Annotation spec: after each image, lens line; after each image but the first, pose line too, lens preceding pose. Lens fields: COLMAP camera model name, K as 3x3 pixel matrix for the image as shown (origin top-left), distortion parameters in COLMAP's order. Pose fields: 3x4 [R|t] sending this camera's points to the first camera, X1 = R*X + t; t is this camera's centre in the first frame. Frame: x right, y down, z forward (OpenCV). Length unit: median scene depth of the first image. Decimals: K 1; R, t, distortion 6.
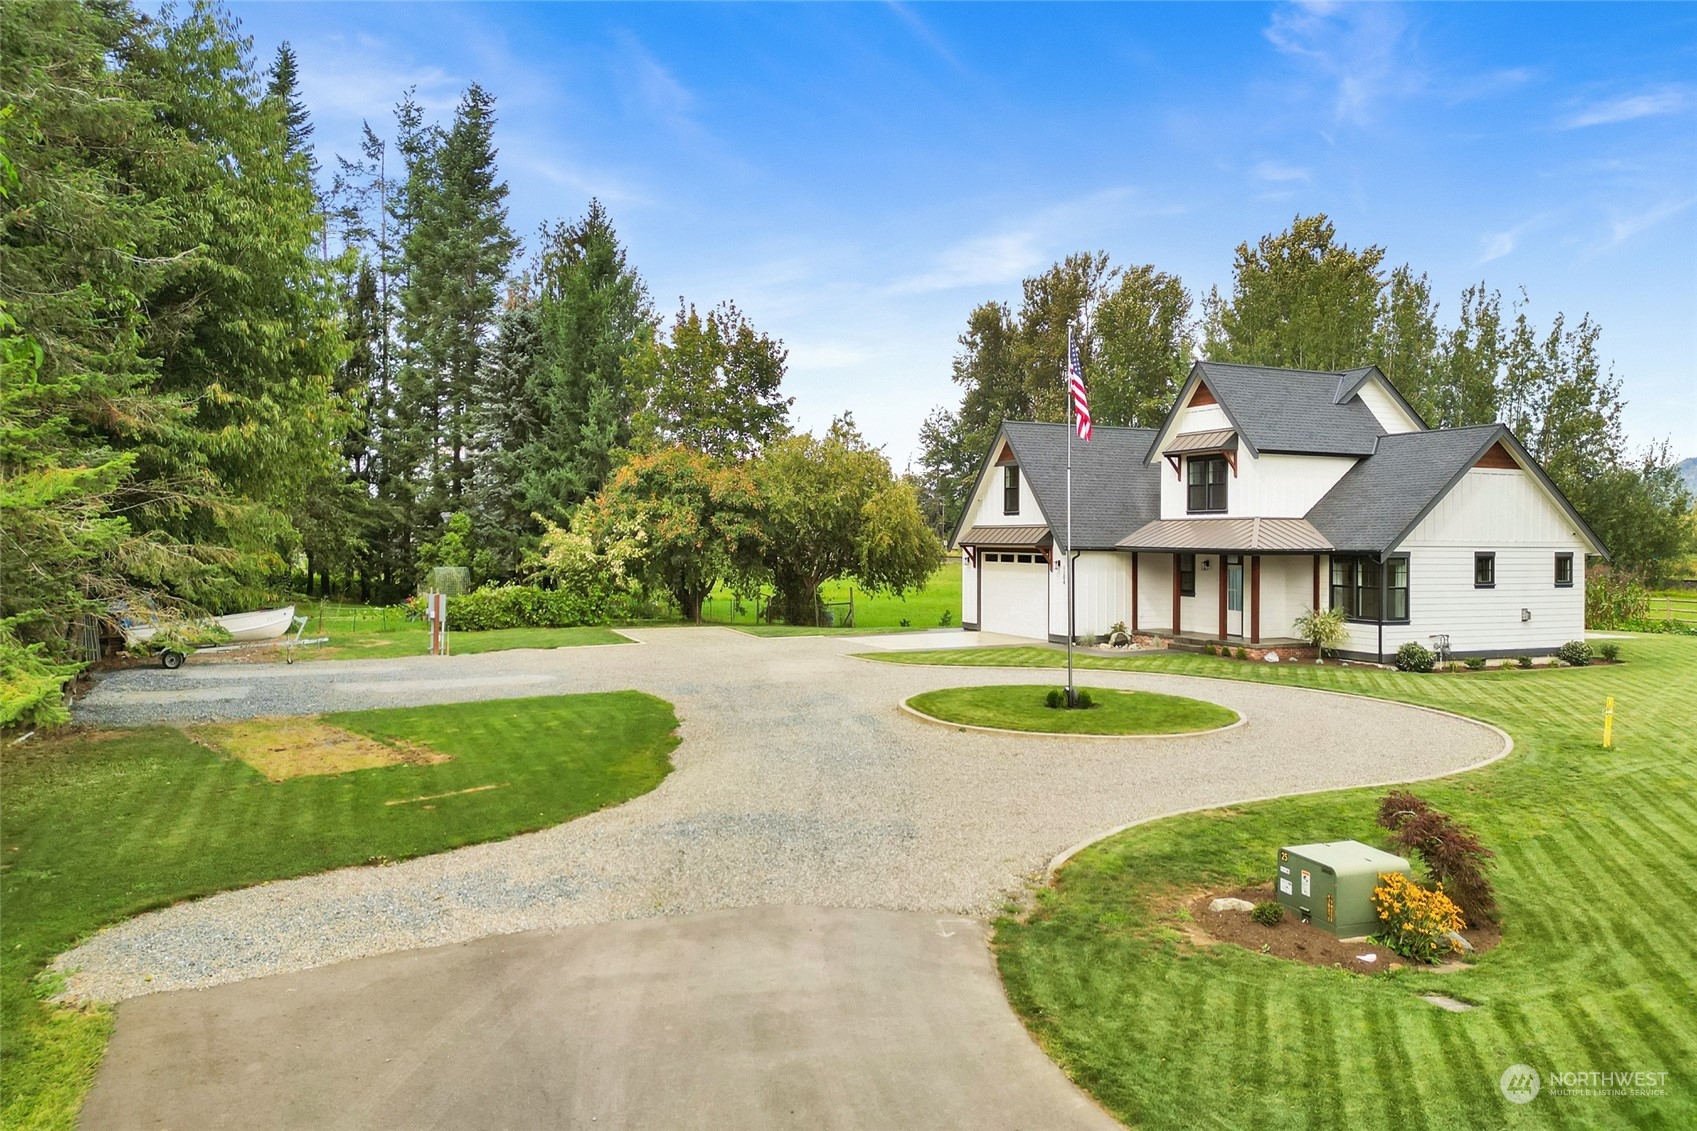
lens RADIAL K [[1497.6, 0, 847.8], [0, 1497.6, 517.3], [0, 0, 1]] dist [0.121274, -0.193209]
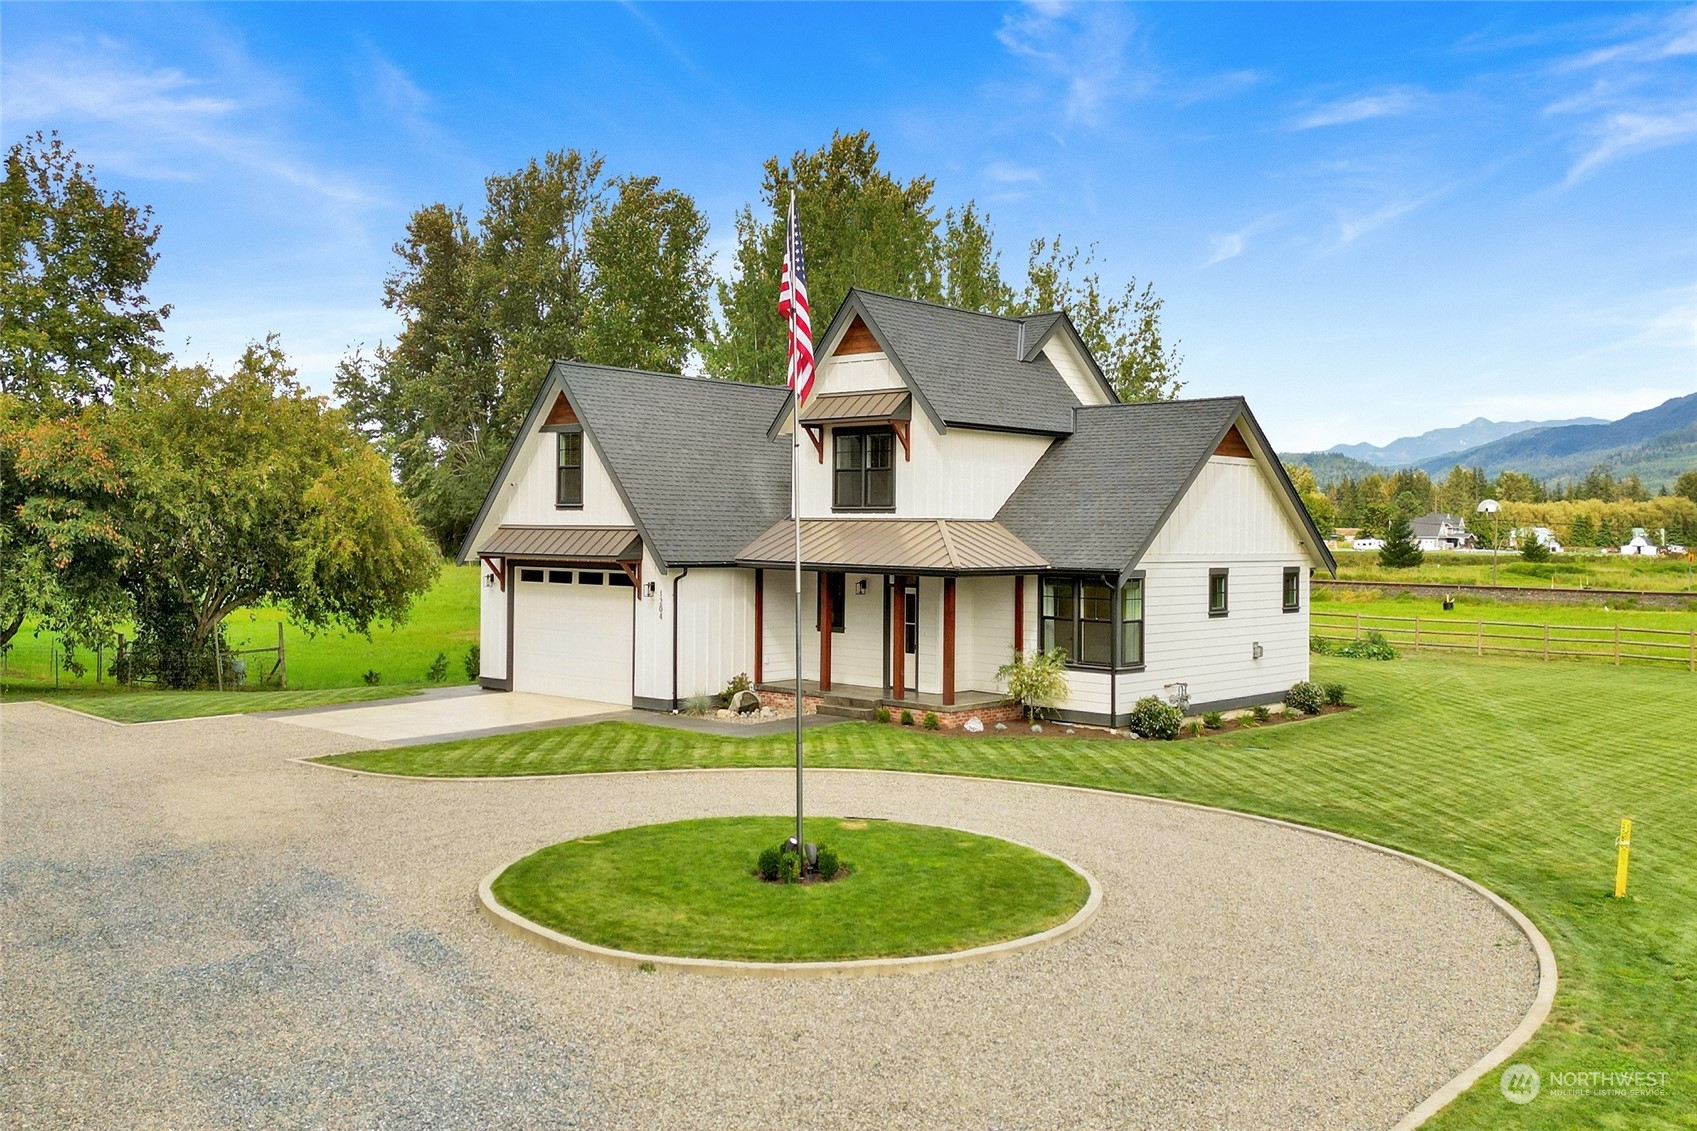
lens RADIAL K [[1497.6, 0, 847.8], [0, 1497.6, 517.3], [0, 0, 1]] dist [0.121274, -0.193209]
pose [[0.905925, 0.005616, 0.423402, -0.053766], [-0.015959, 0.999654, 0.020887, -0.013338], [-0.423138, -0.025679, 0.905701, 0.365919]]
